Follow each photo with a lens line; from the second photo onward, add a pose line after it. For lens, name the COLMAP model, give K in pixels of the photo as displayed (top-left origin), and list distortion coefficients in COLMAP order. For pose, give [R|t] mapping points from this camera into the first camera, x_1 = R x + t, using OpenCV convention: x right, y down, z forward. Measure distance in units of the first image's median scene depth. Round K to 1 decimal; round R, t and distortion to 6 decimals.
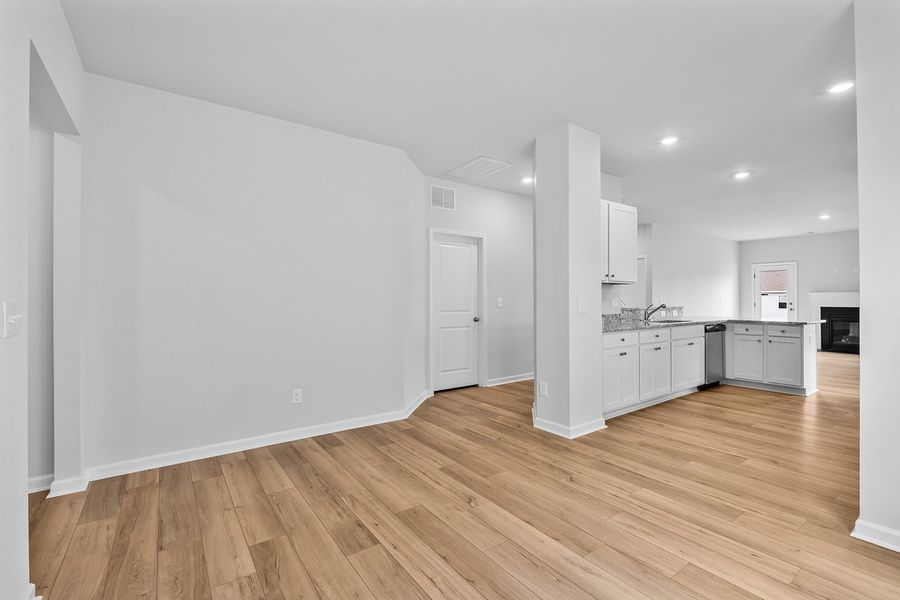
lens RADIAL K [[403.4, 0, 451.4], [0, 403.4, 297.1], [0, 0, 1]] dist [-0.002379, 0.000645]
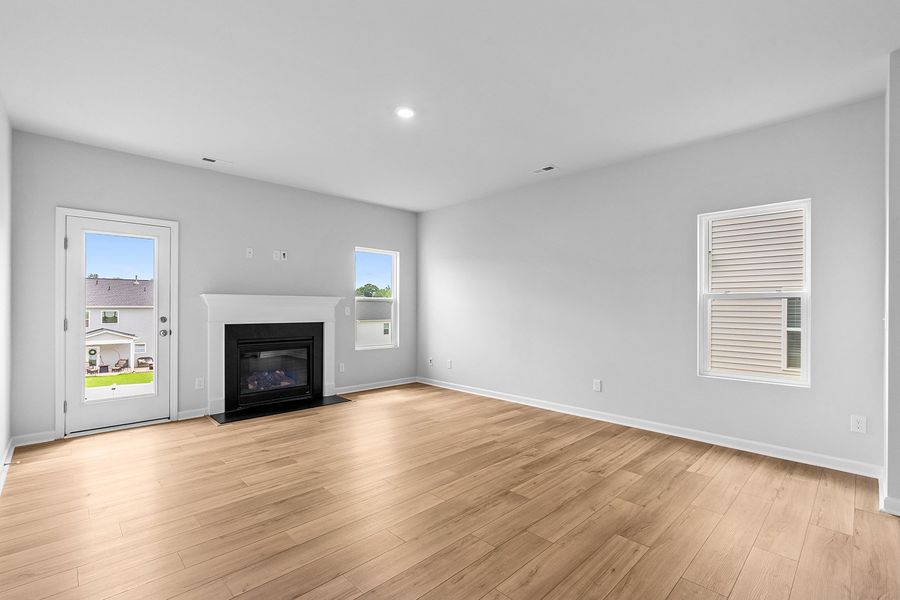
lens RADIAL K [[403.4, 0, 449.0], [0, 403.4, 304.2], [0, 0, 1]] dist [-0.002379, 0.000645]
pose [[-0.132548, 0.007674, 0.991147, 0.961453], [-0.012832, 0.999873, -0.009457, 0.002633], [-0.991093, -0.013972, -0.132433, 1.898838]]
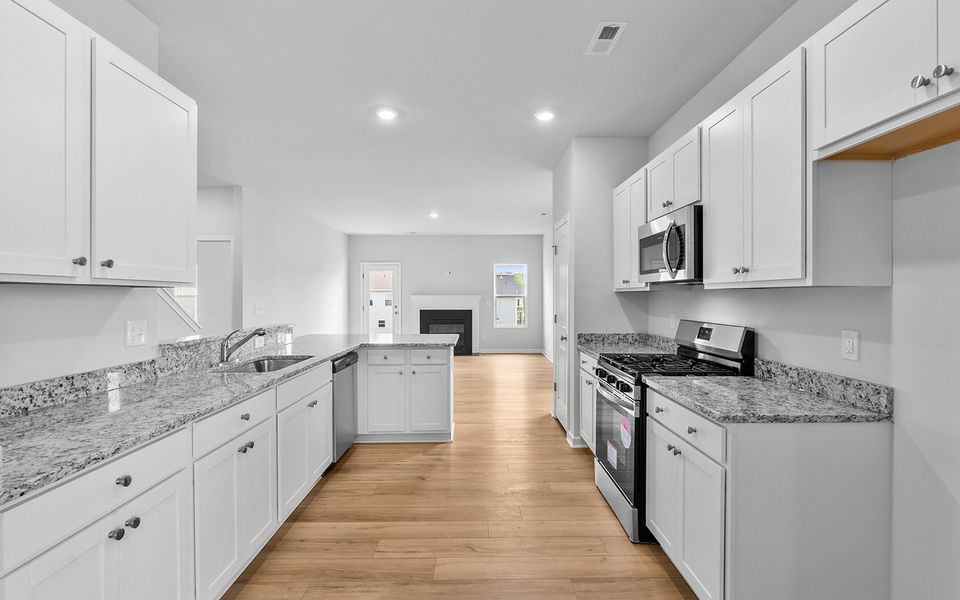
lens RADIAL K [[439.7, 0, 486.7], [0, 439.7, 299.4], [0, 0, 1]] dist [0.002982, 0.001714]
pose [[0.573519, -0.005415, 0.819174, 0.313538], [-0.005870, 0.999925, 0.010719, -0.032424], [-0.819171, -0.010956, 0.573444, 0.598335]]
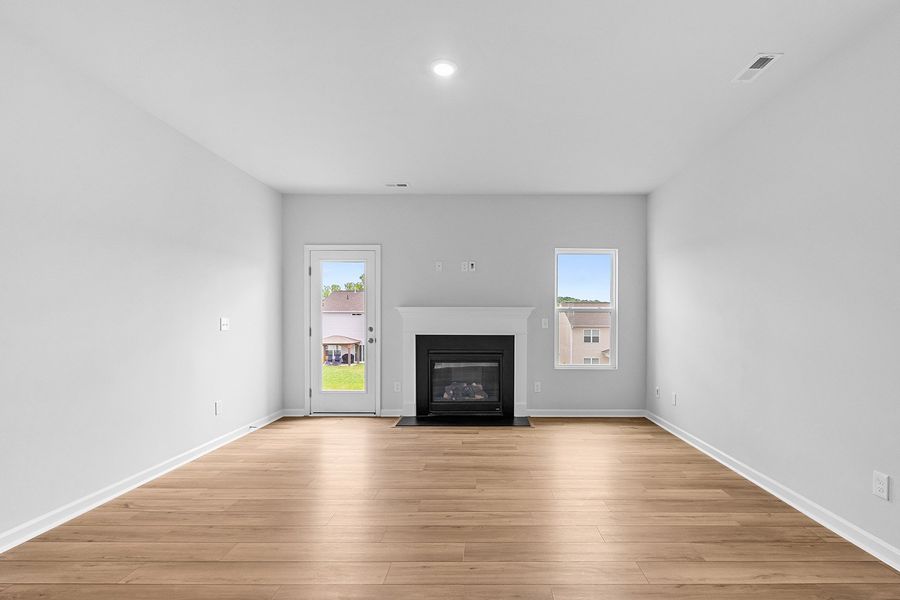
lens RADIAL K [[415.7, 0, 480.7], [0, 415.7, 323.1], [0, 0, 1]] dist [-0.003756, 0.000798]
pose [[0.588649, -0.004919, 0.808374, 1.268153], [-0.010167, 0.999857, 0.013488, 0.002197], [-0.808325, -0.016159, 0.588515, 1.468615]]
